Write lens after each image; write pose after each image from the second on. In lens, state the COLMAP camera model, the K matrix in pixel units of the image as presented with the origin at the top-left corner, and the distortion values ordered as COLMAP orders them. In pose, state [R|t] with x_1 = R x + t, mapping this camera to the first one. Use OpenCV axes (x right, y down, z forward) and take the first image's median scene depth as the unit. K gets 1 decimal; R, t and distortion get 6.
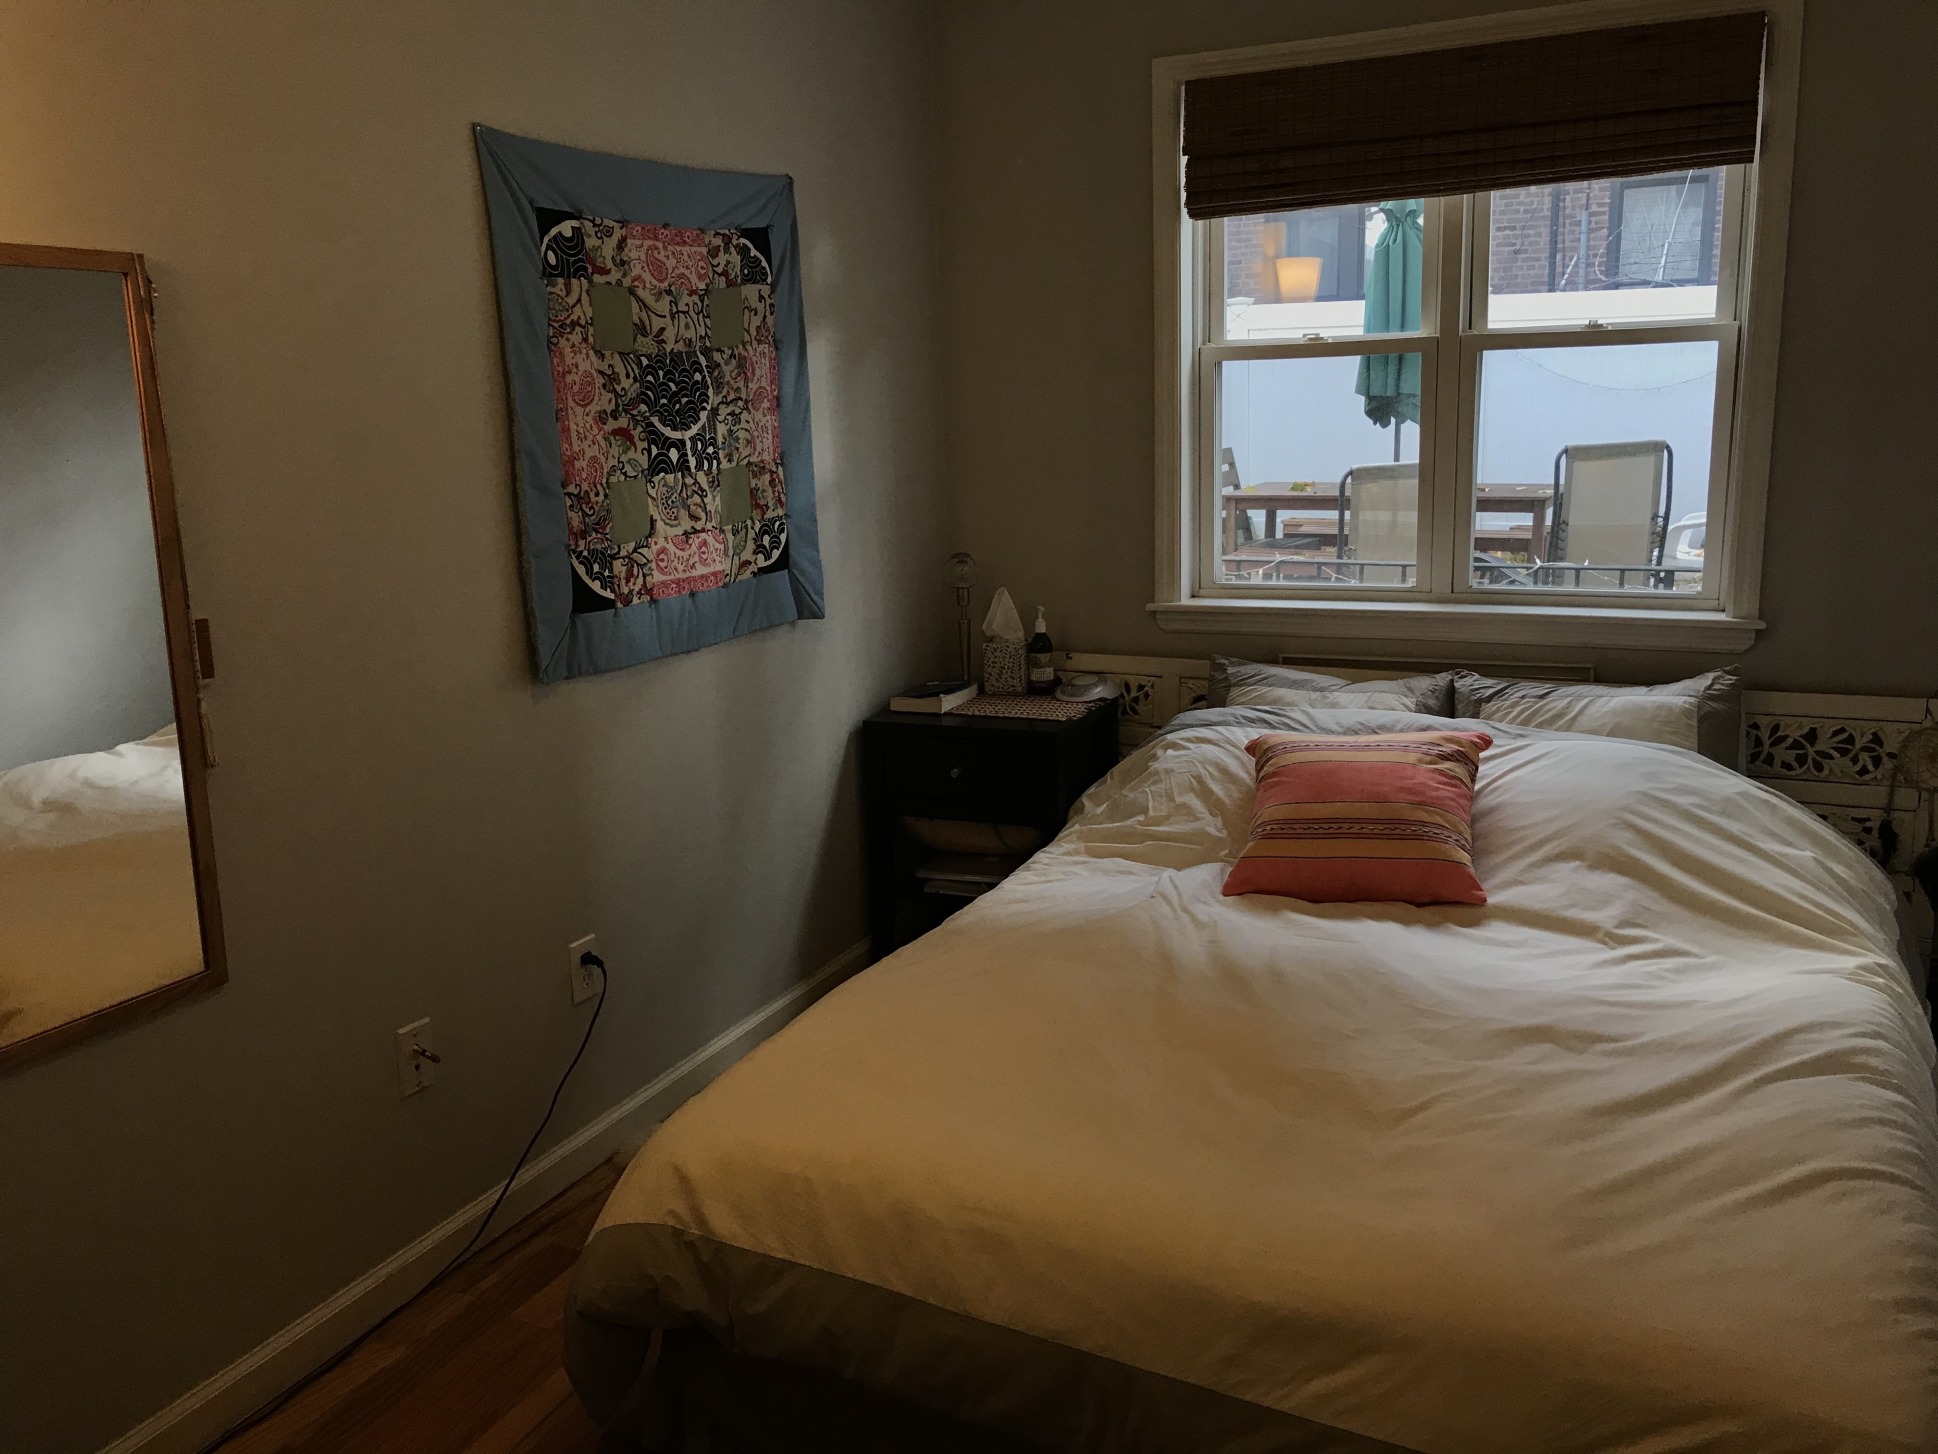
lens RADIAL K [[1581.7, 0, 972.6], [0, 1581.7, 731.0], [0, 0, 1]] dist [0.047402, -0.044979]
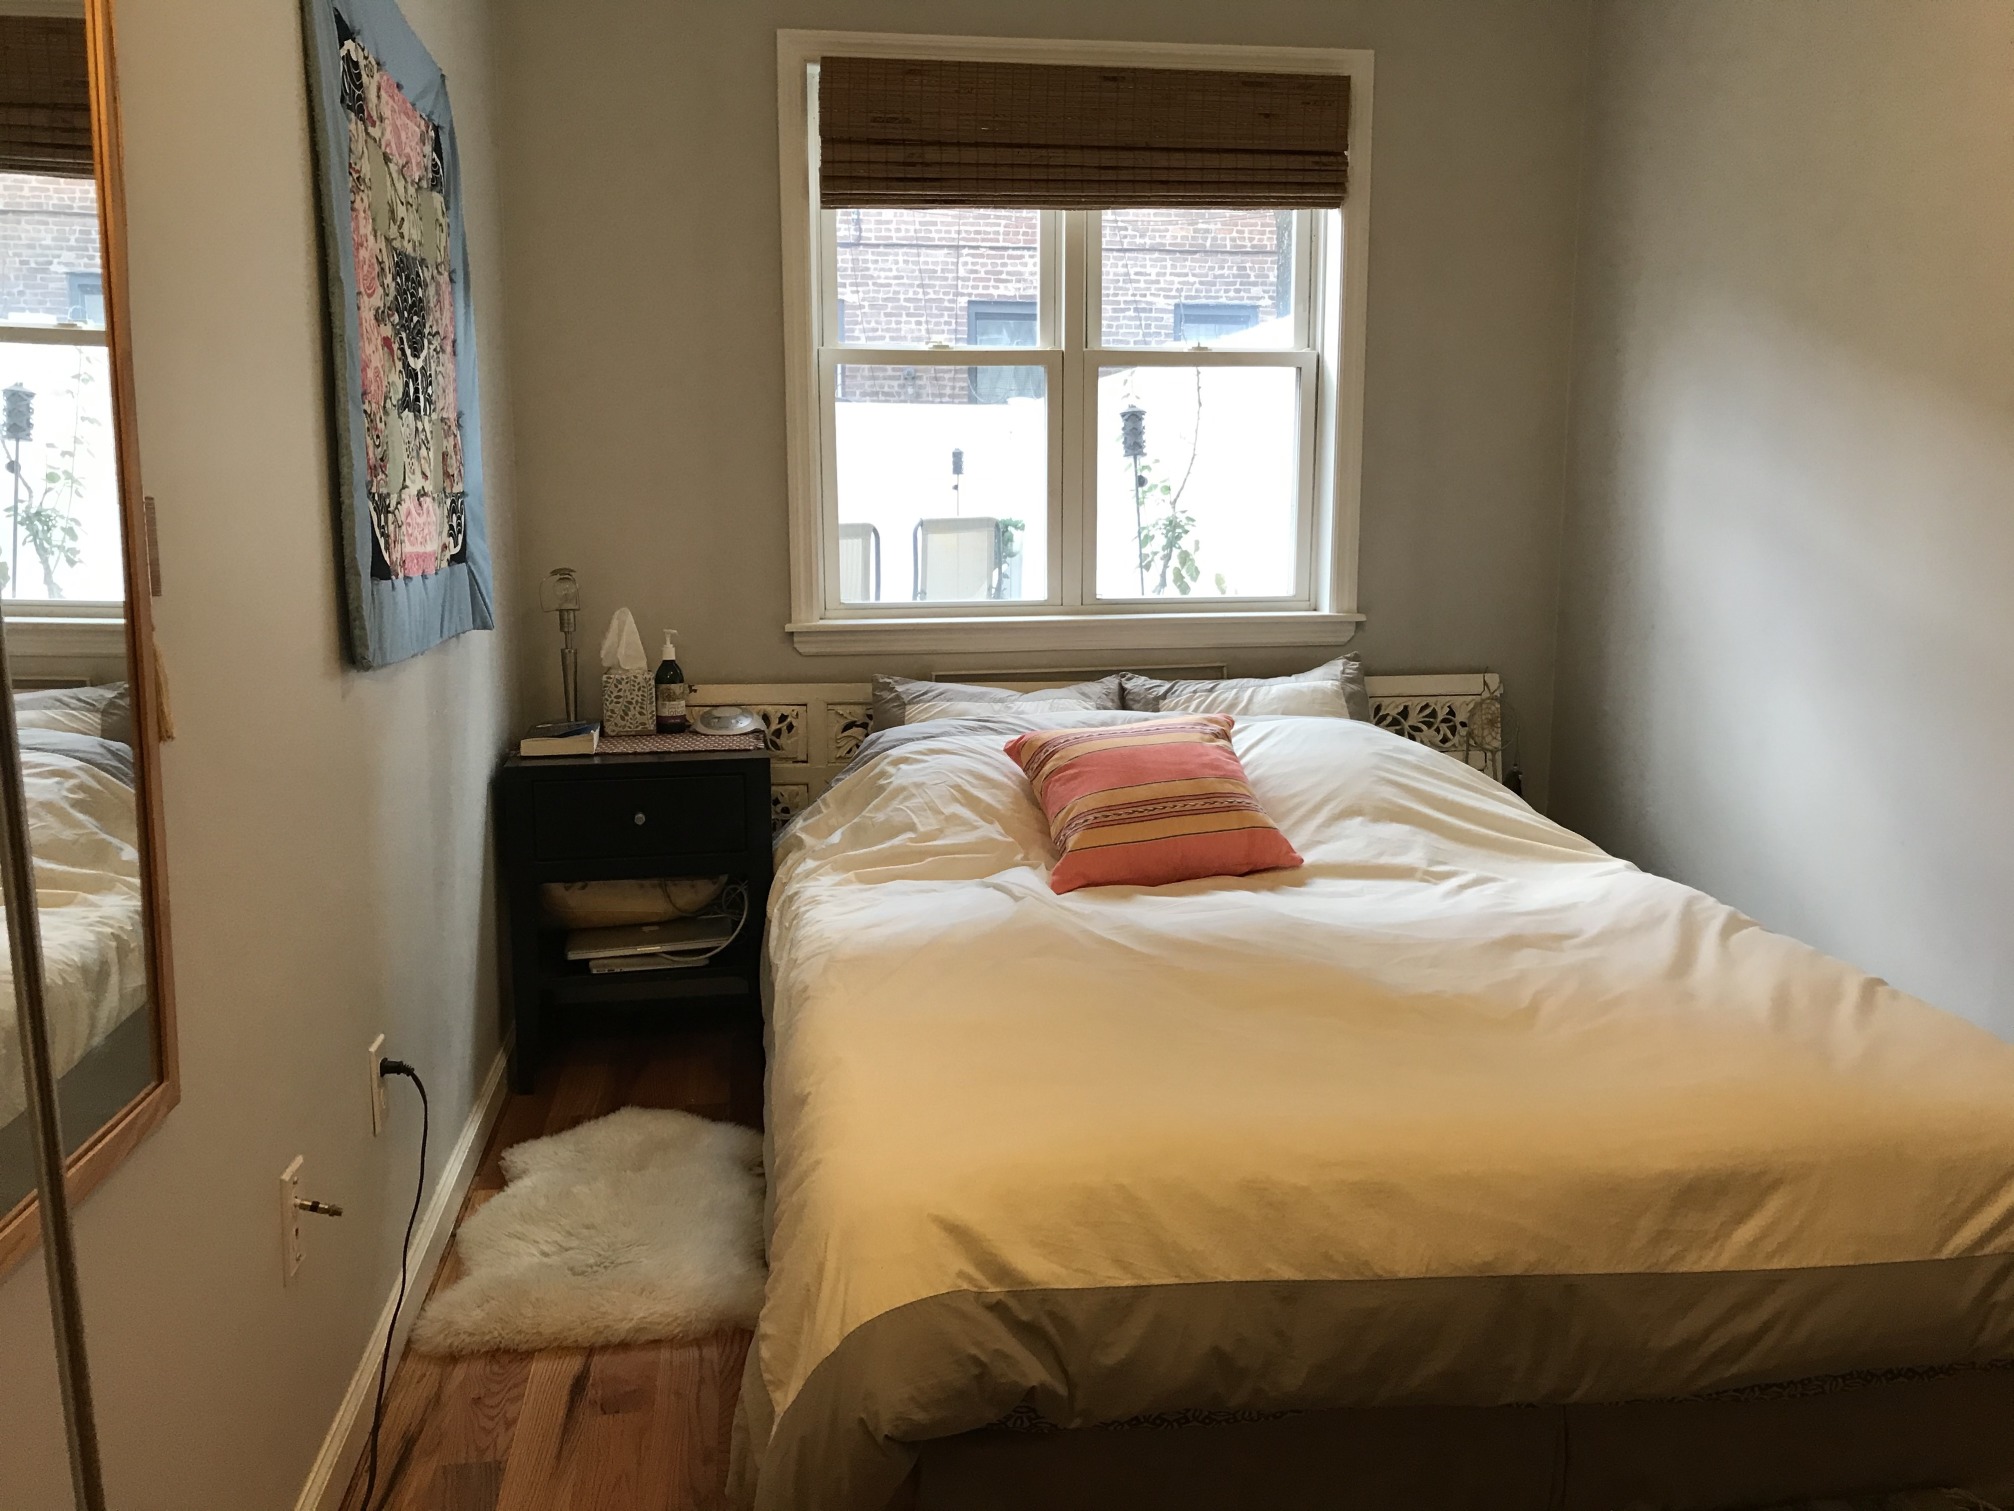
lens RADIAL K [[1643.7, 0, 1009.2], [0, 1643.7, 752.4], [0, 0, 1]] dist [0.047402, -0.044979]
pose [[0.822779, -0.057068, 0.565489, -0.390812], [0.102627, 0.993509, -0.049058, 0.062641], [-0.559019, 0.098398, 0.823295, 0.202796]]
